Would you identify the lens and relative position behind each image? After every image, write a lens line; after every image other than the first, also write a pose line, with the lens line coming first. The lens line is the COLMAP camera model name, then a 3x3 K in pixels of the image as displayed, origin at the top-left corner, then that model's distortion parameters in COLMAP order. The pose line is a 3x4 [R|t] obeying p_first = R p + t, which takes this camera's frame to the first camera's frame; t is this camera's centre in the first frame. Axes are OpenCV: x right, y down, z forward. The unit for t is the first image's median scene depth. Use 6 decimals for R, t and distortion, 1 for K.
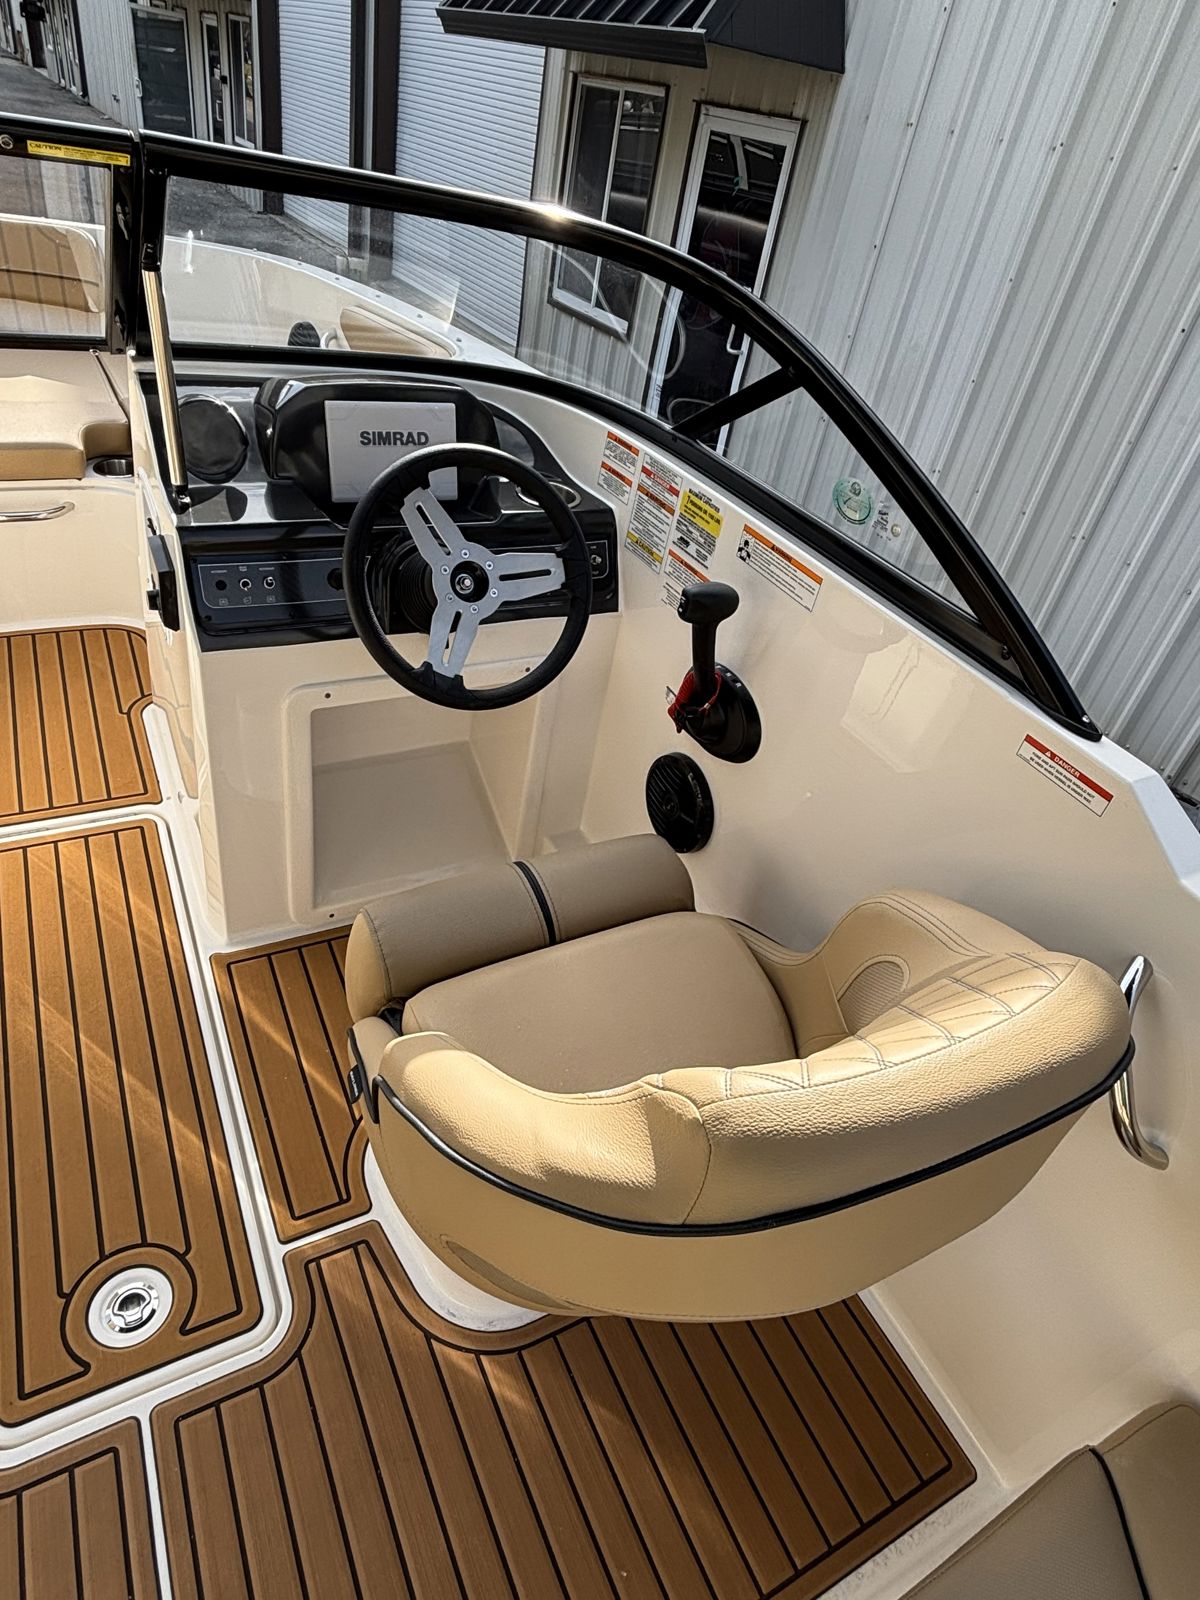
lens RADIAL K [[941.2, 0, 599.6], [0, 941.2, 785.7], [0, 0, 1]] dist [-0.004108, 0.004418]
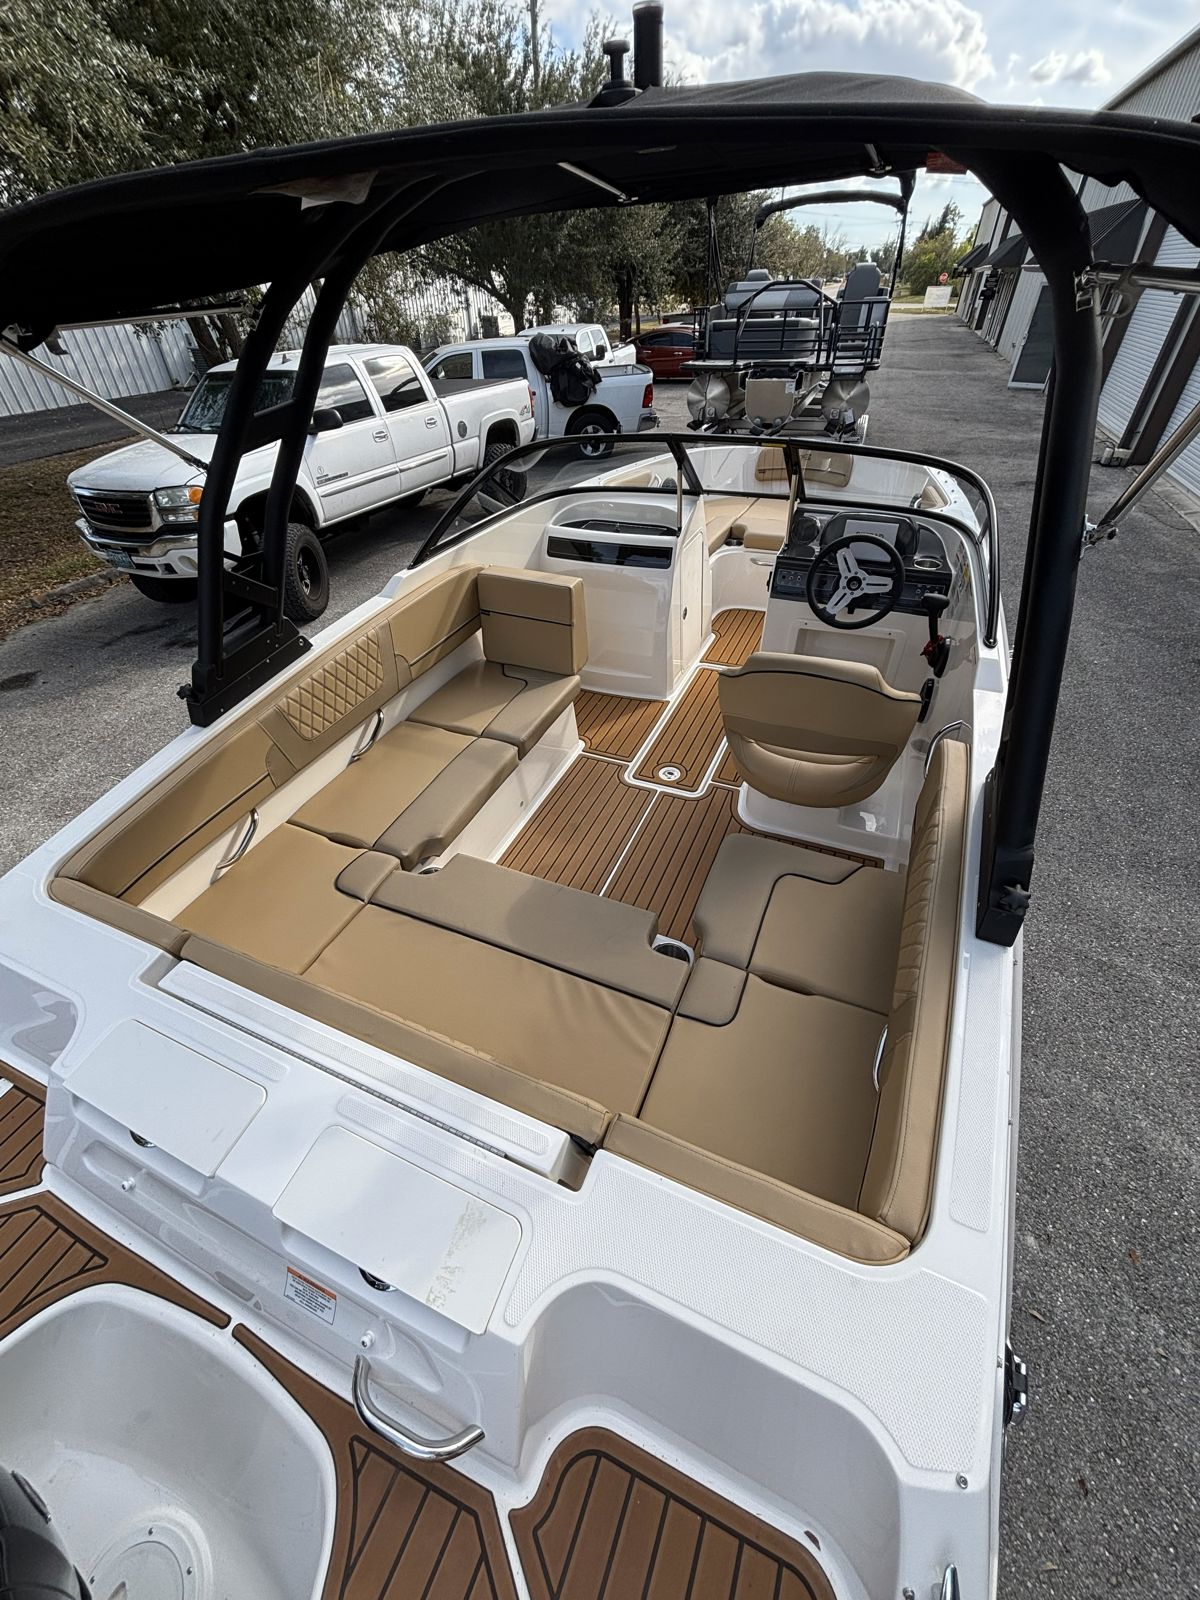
lens RADIAL K [[645.8, 0, 606.4], [0, 645.8, 796.5], [0, 0, 1]] dist [0.001481, -0.000566]
pose [[0.616997, 0.345115, -0.707255, 0.829980], [-0.358980, 0.923189, 0.137315, 0.307648], [0.700320, 0.169168, 0.693495, -0.614269]]
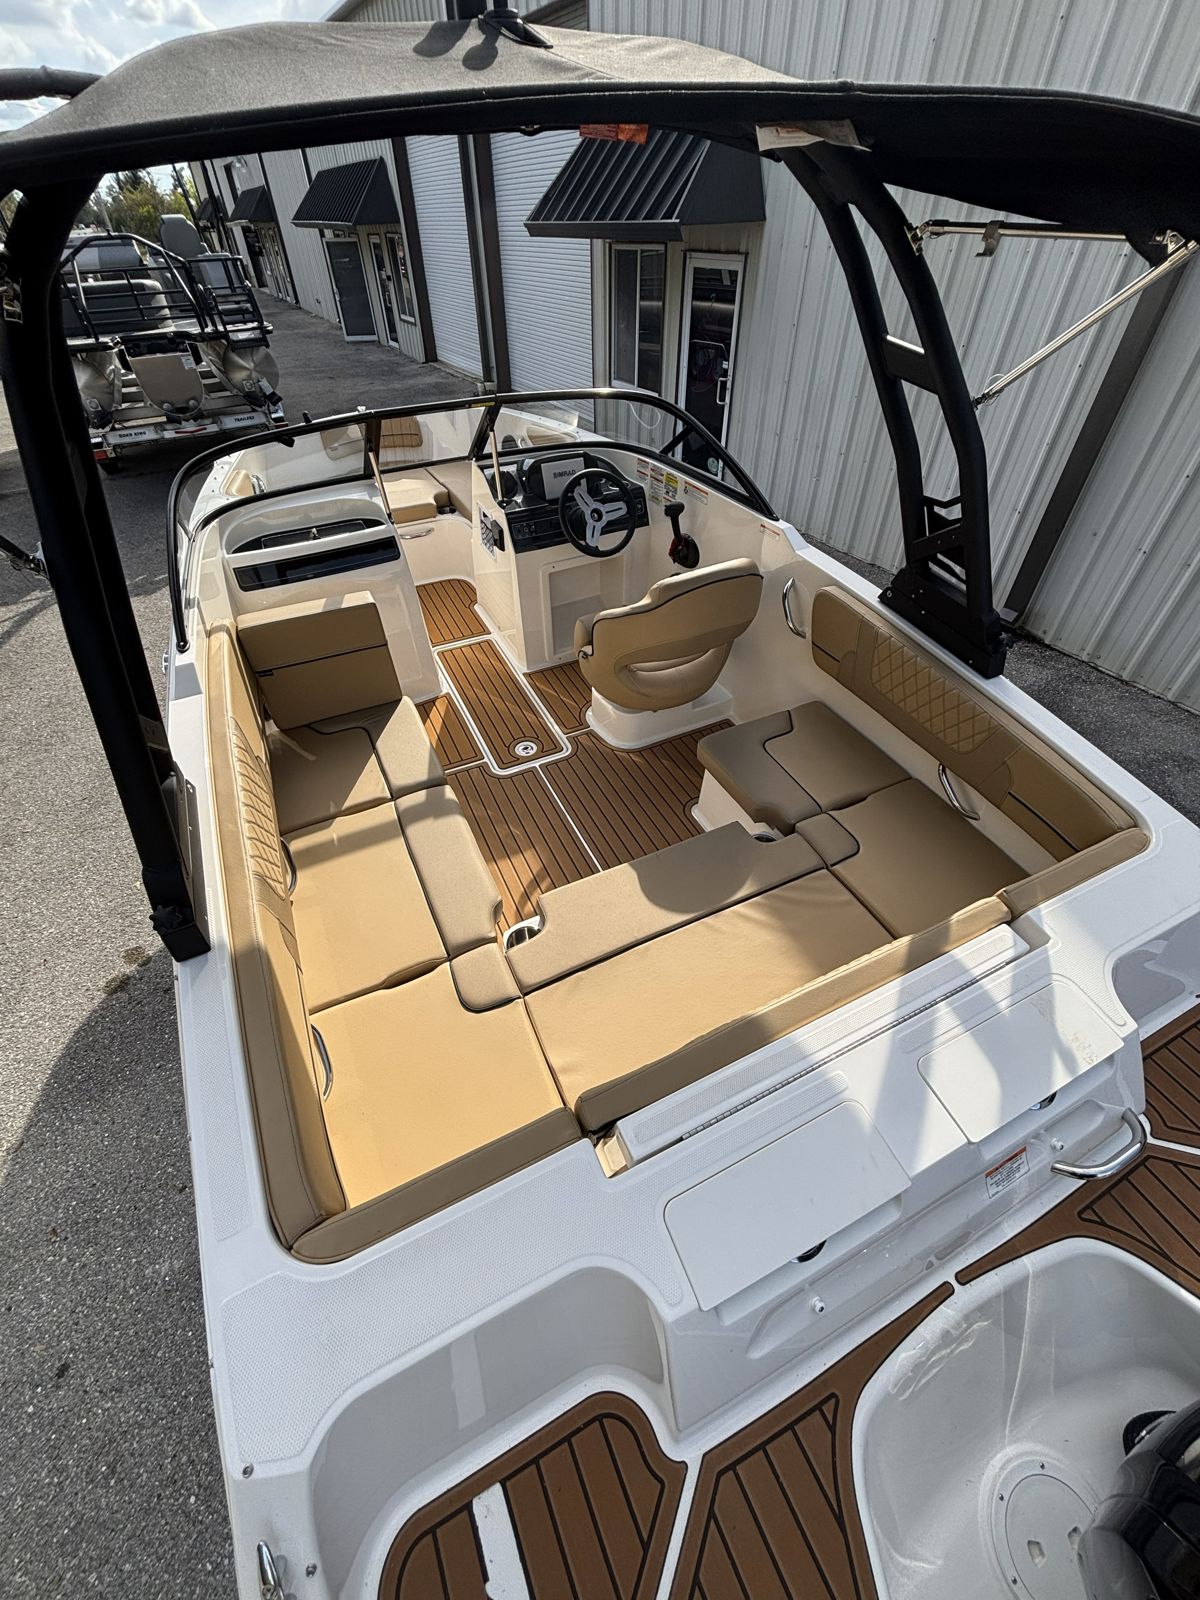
lens RADIAL K [[645.8, 0, 602.4], [0, 645.8, 795.1], [0, 0, 1]] dist [0.001481, -0.000566]
pose [[0.984319, -0.108335, -0.139209, 0.064807], [0.121673, 0.988376, 0.091154, 0.425732], [0.127716, -0.106662, 0.986059, -1.013844]]
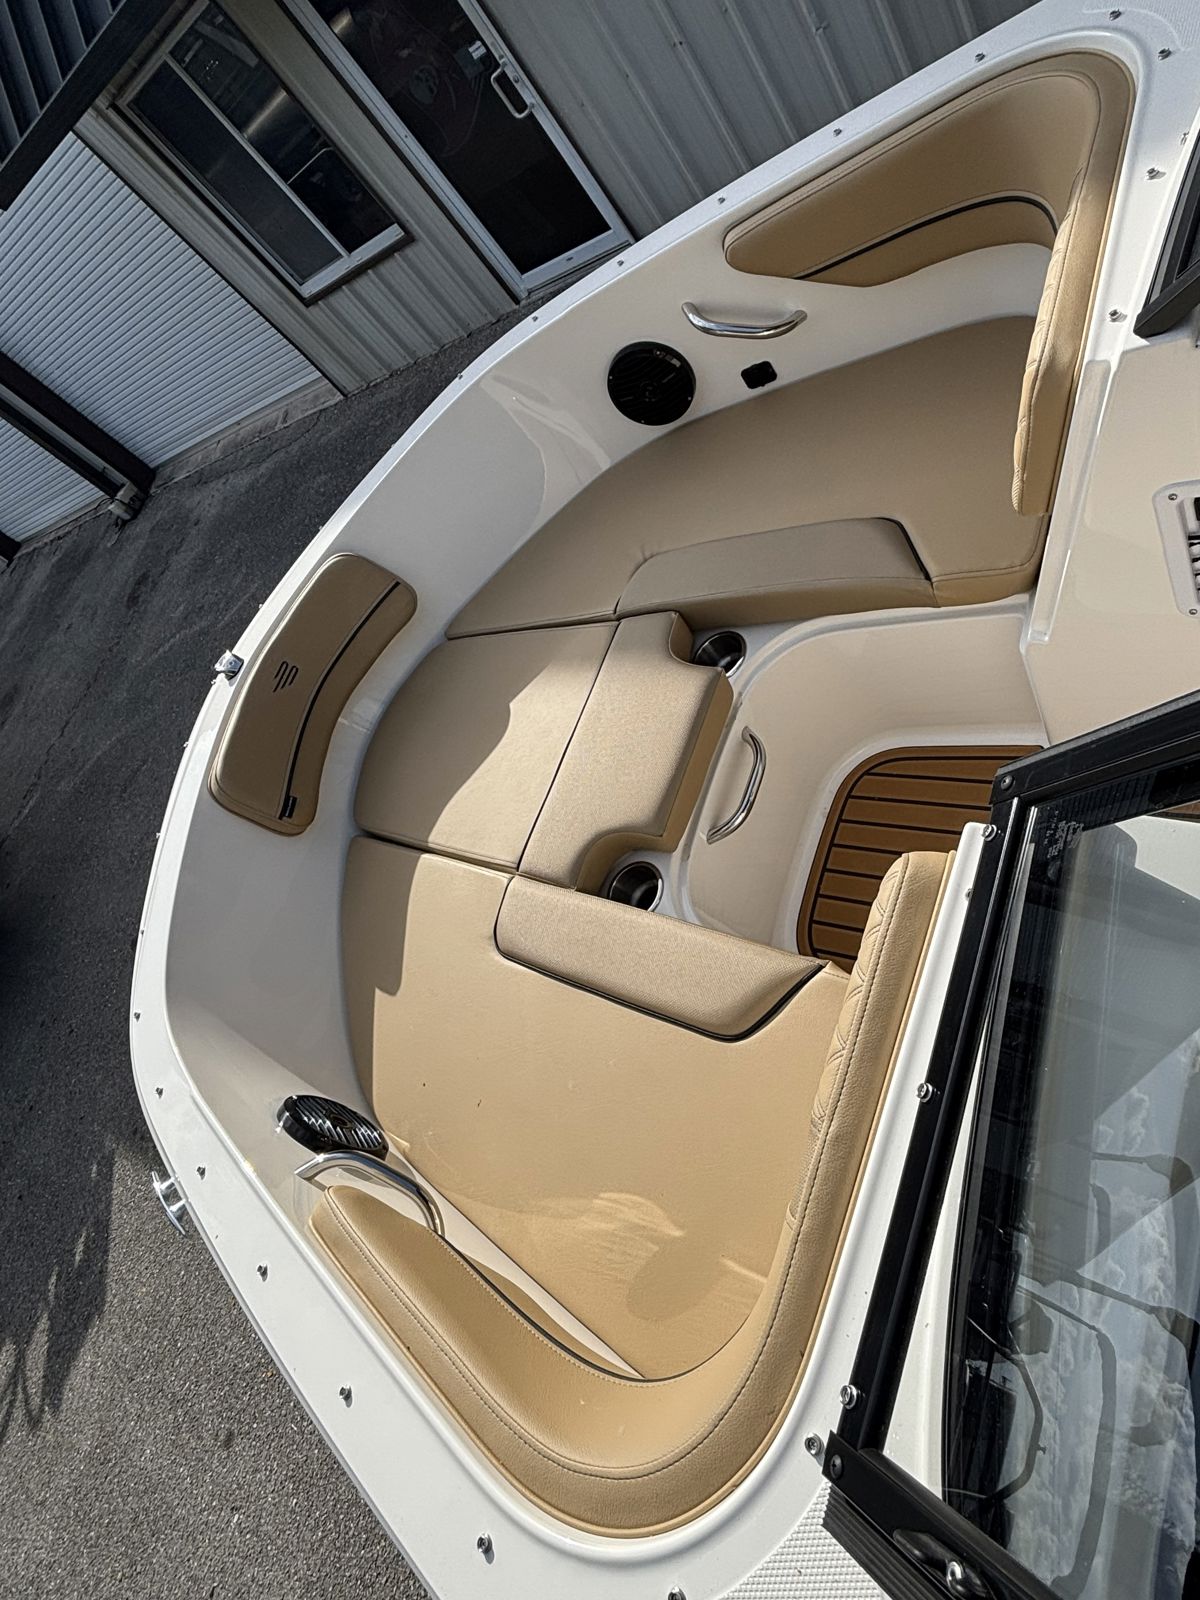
lens RADIAL K [[941.2, 0, 599.2], [0, 941.2, 785.6], [0, 0, 1]] dist [-0.004108, 0.004418]
pose [[0.545572, -0.825829, -0.142679, -0.792512], [0.837993, 0.539781, 0.080031, -0.627430], [0.010923, -0.163227, 0.986528, 0.376706]]
